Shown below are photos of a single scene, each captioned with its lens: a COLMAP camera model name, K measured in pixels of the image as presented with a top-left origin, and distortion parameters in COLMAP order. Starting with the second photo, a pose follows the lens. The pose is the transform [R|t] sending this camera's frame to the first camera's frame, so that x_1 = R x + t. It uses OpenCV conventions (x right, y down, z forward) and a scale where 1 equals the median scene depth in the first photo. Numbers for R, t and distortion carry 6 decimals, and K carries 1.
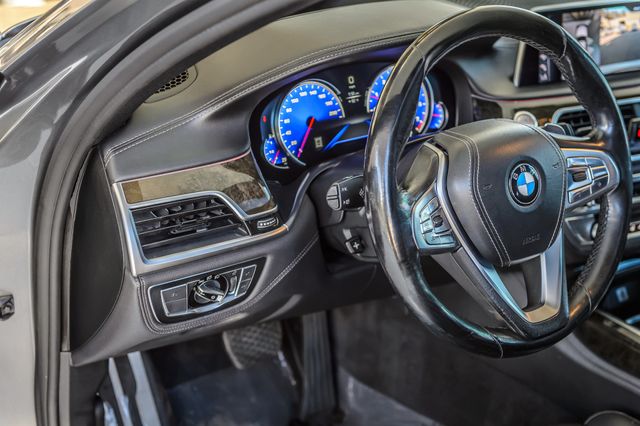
lens RADIAL K [[1067.3, 0, 320.0], [0, 1067.3, 212.7], [0, 0, 1]] dist [0.062732, 0.000000]
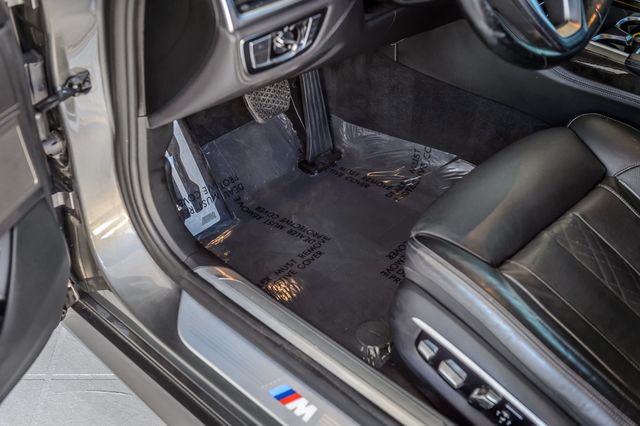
lens RADIAL K [[877.2, 0, 320.1], [0, 877.2, 213.3], [0, 0, 1]] dist [-0.015770, 0.000000]
pose [[0.983399, -0.133684, 0.122695, -0.197085], [0.102819, 0.967682, 0.230262, 0.038004], [-0.149512, -0.213824, 0.965363, 0.060991]]
